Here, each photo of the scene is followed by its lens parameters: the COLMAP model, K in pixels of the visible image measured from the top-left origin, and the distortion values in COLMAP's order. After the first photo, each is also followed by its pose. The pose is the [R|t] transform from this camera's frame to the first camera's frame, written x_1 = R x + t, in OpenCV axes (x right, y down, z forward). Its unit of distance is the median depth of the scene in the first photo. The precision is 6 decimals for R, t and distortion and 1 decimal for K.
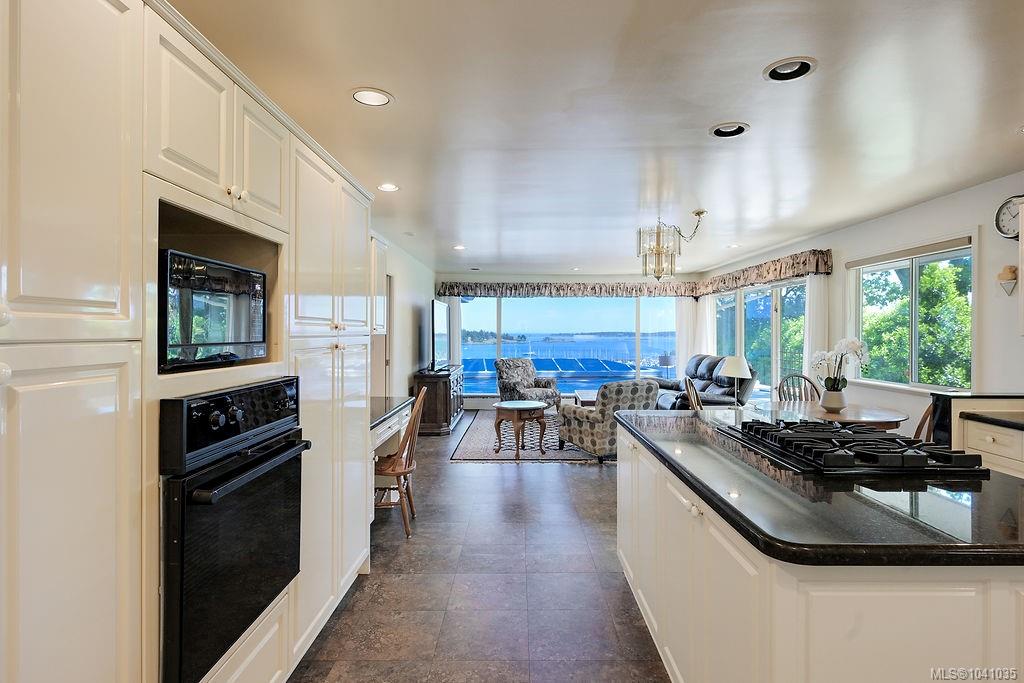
lens RADIAL K [[532.6, 0, 501.9], [0, 532.6, 338.5], [0, 0, 1]] dist [-0.014665, 0.000122]
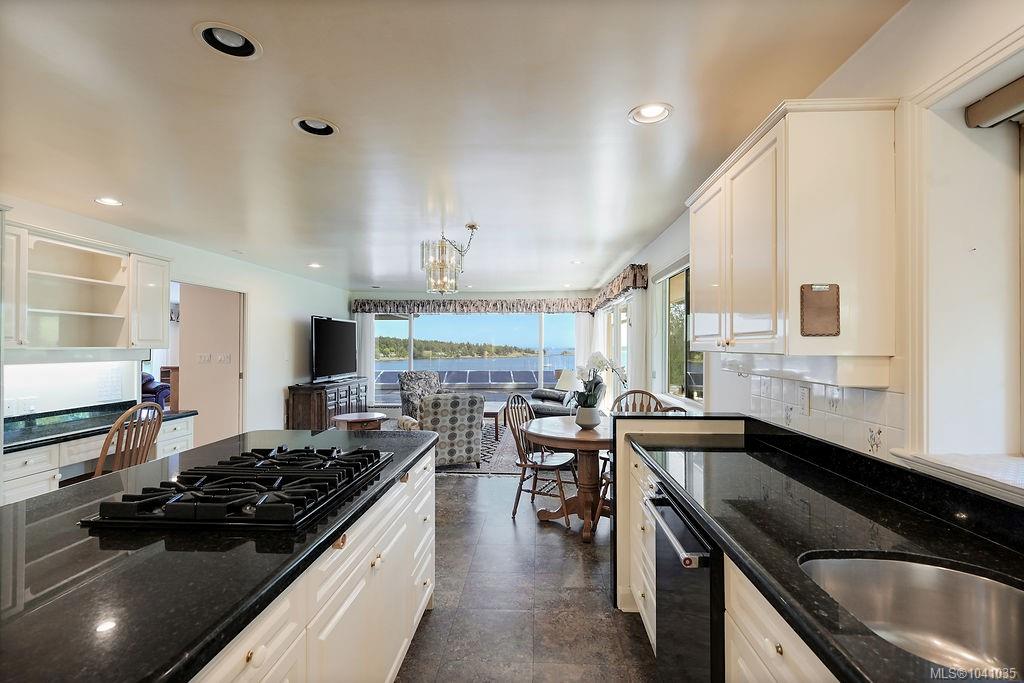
lens RADIAL K [[476.0, 0, 519.0], [0, 476.0, 343.3], [0, 0, 1]] dist [0.003360, -0.000092]
pose [[0.999594, -0.001231, -0.028464, 0.246512], [0.000742, 0.999852, -0.017186, -0.001275], [0.028481, 0.017158, 0.999447, 0.056742]]
